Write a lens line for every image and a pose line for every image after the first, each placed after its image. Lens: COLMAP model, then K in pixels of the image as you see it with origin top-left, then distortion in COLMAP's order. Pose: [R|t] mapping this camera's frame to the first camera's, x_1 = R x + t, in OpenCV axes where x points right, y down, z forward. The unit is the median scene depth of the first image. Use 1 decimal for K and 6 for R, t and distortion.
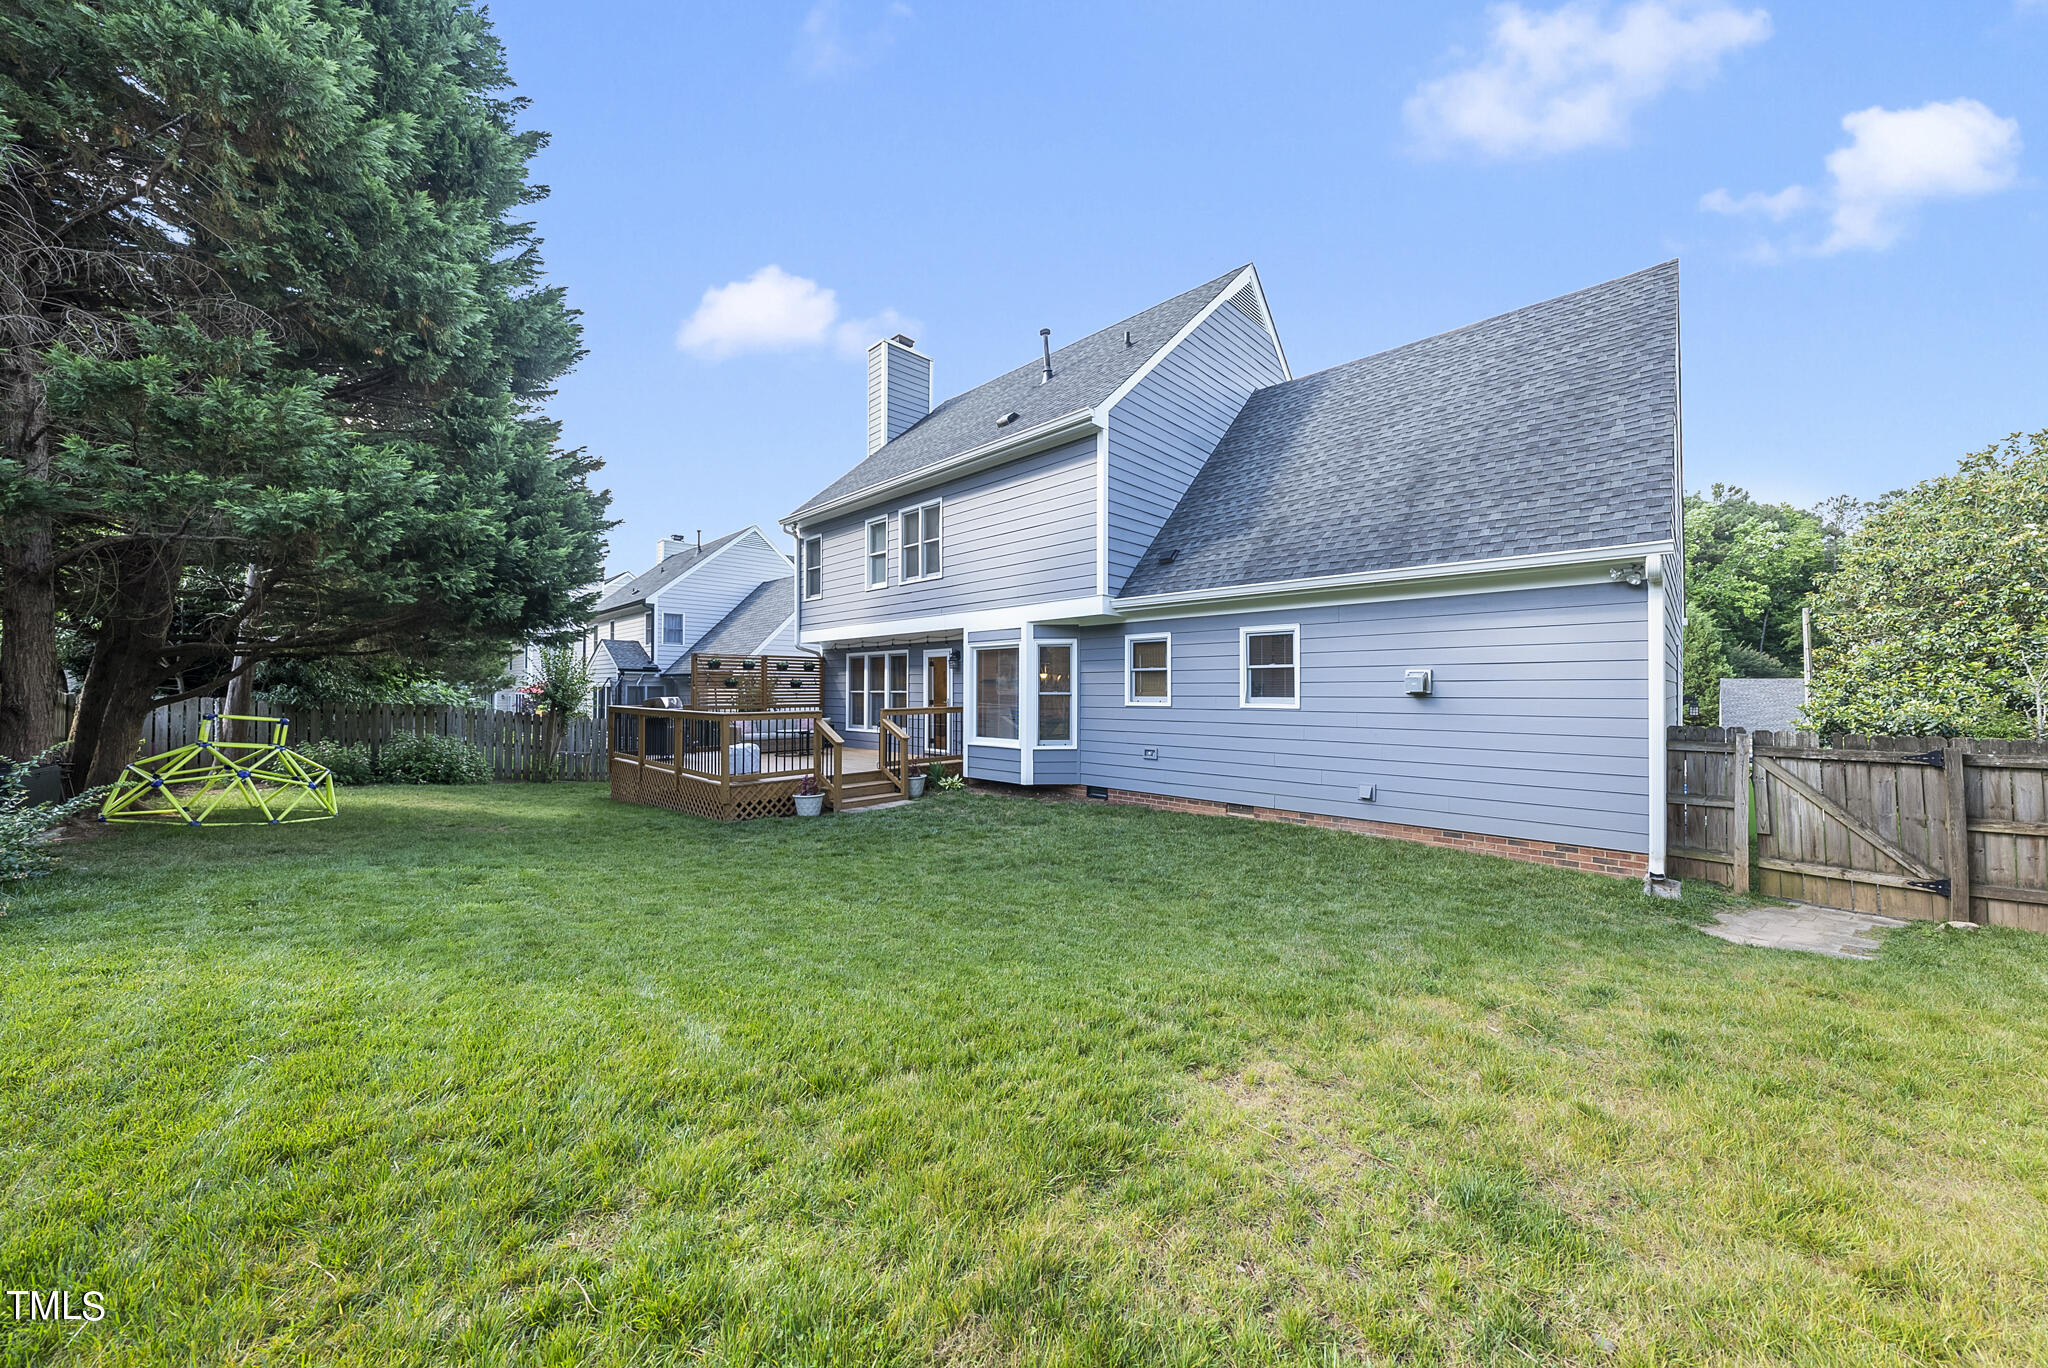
lens RADIAL K [[705.3, 0, 1039.1], [0, 705.3, 680.8], [0, 0, 1]] dist [-0.001803, 0.000158]
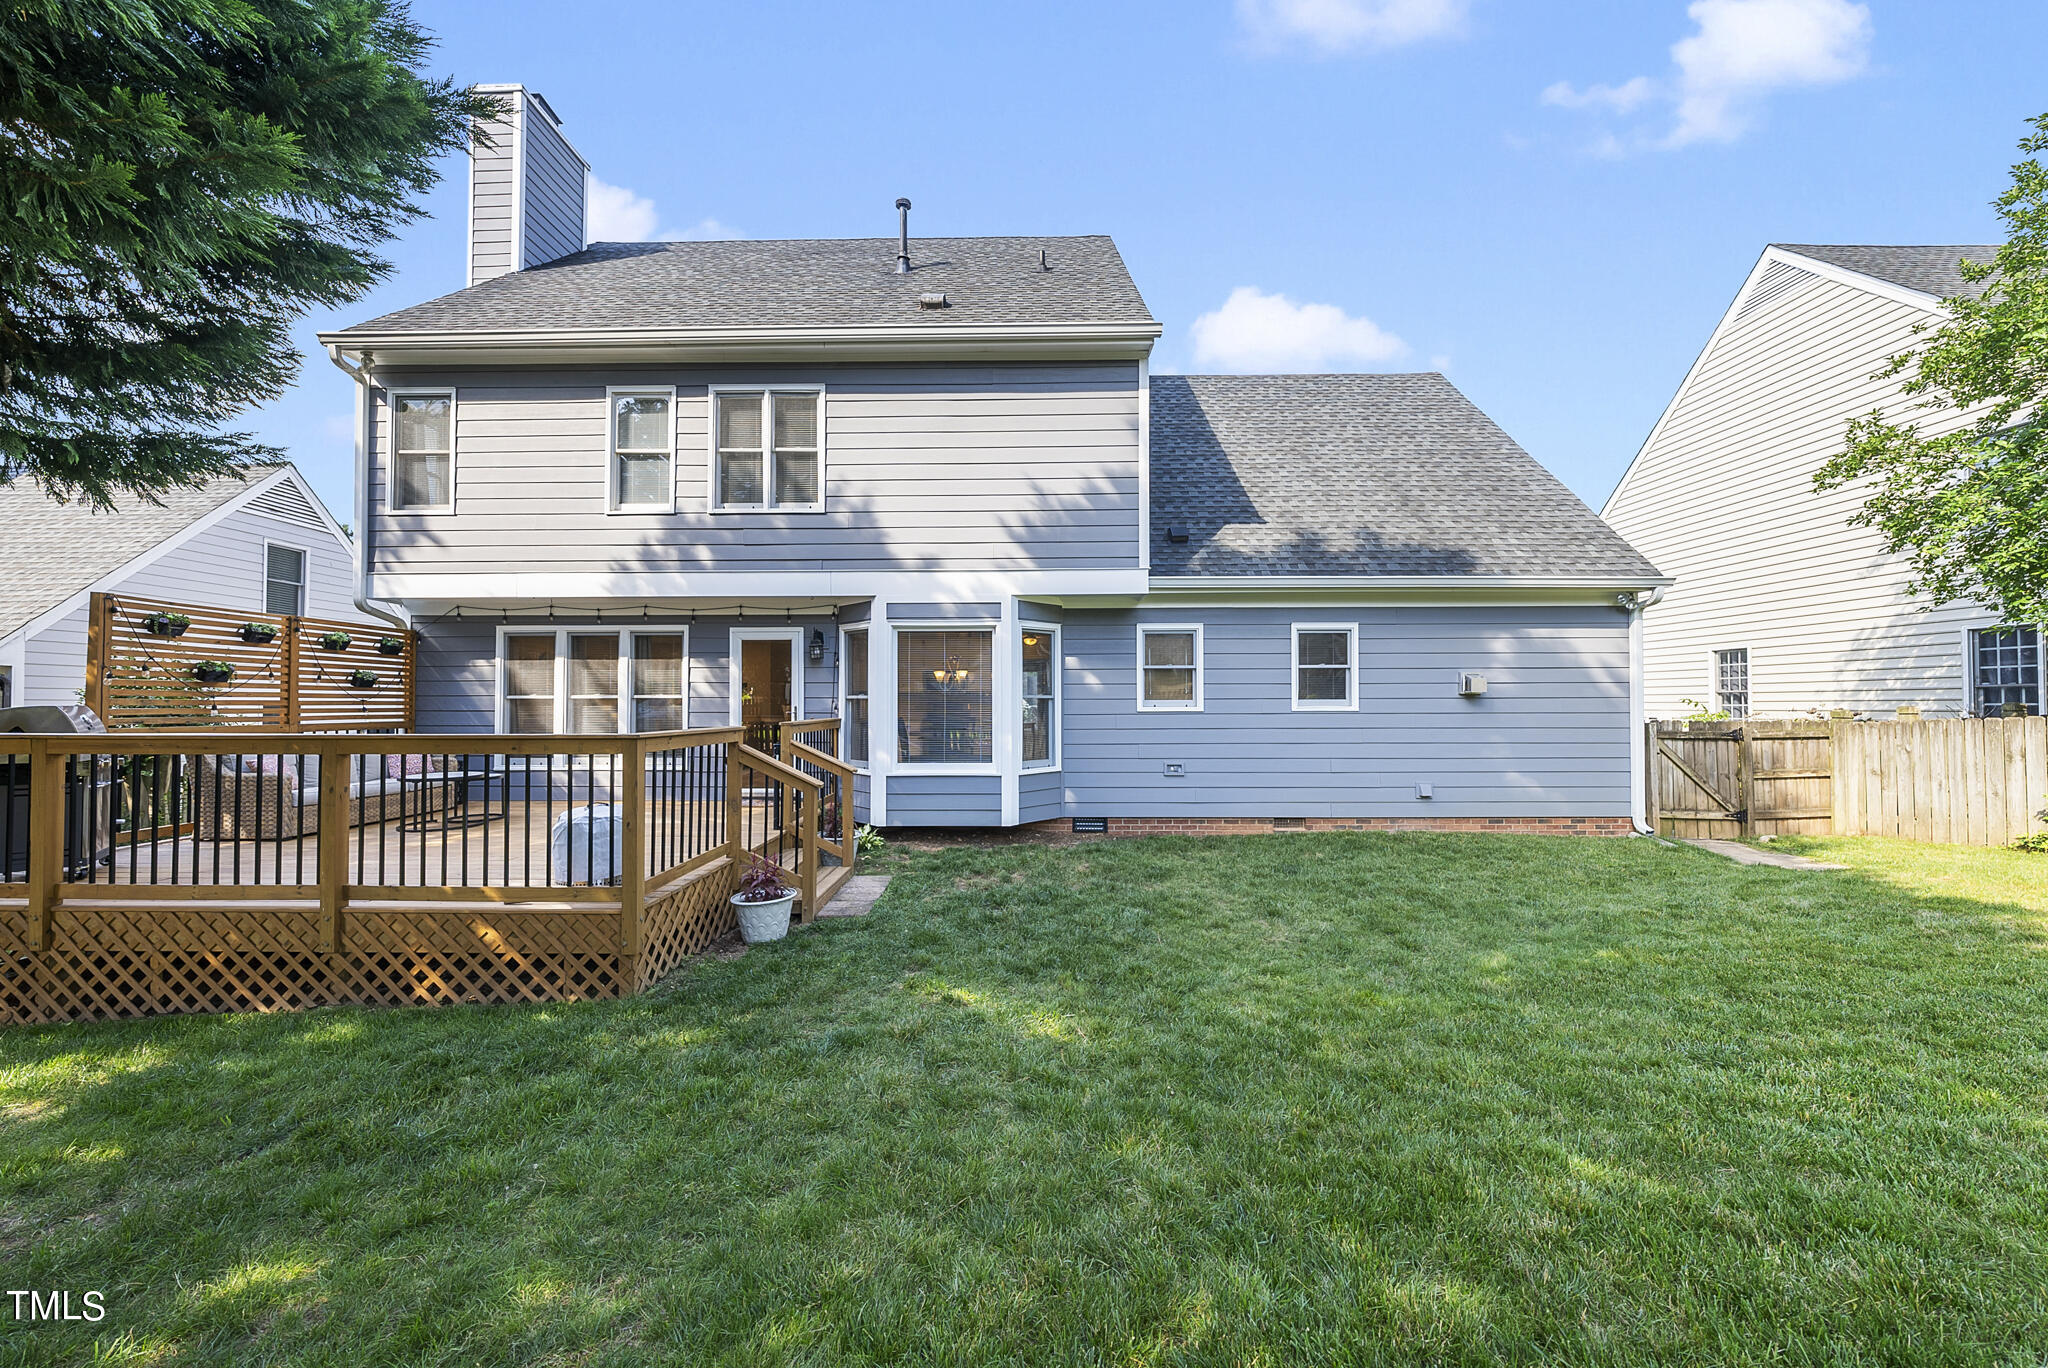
lens RADIAL K [[705.3, 0, 1022.7], [0, 705.3, 684.8], [0, 0, 1]] dist [-0.001803, 0.000158]
pose [[0.730628, 0.011917, 0.682672, -0.487292], [-0.006338, 0.999923, -0.010672, 0.013579], [-0.682747, 0.003471, 0.730647, 0.473345]]
